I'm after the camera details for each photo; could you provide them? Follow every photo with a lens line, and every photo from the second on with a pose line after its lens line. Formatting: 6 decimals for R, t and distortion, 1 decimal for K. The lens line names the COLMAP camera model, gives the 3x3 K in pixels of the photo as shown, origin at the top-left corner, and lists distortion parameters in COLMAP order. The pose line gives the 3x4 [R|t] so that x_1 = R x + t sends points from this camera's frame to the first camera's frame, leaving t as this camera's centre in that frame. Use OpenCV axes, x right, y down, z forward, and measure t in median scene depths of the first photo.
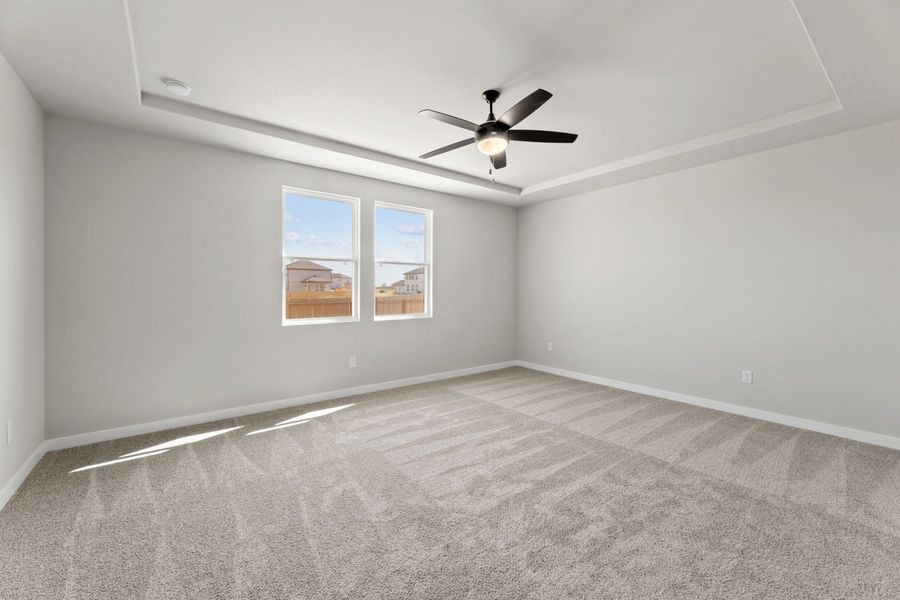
lens RADIAL K [[363.6, 0, 445.9], [0, 363.6, 286.0], [0, 0, 1]] dist [0.002781, -0.000144]
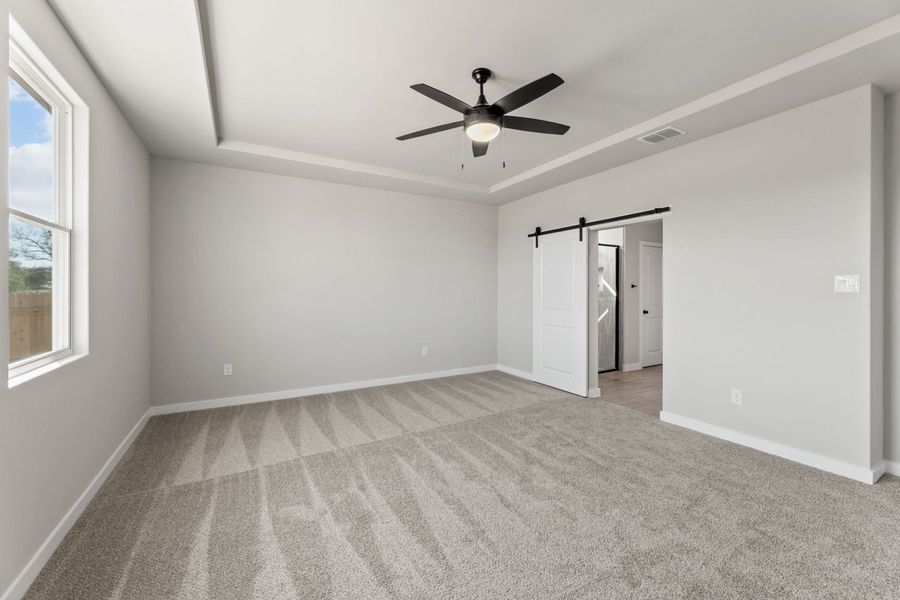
lens RADIAL K [[363.6, 0, 452.1], [0, 363.6, 294.0], [0, 0, 1]] dist [0.002781, -0.000144]
pose [[0.127811, -0.011339, 0.991734, -0.657112], [-0.010274, 0.999866, 0.012756, 0.002634], [-0.991745, -0.011820, 0.127678, 0.812083]]
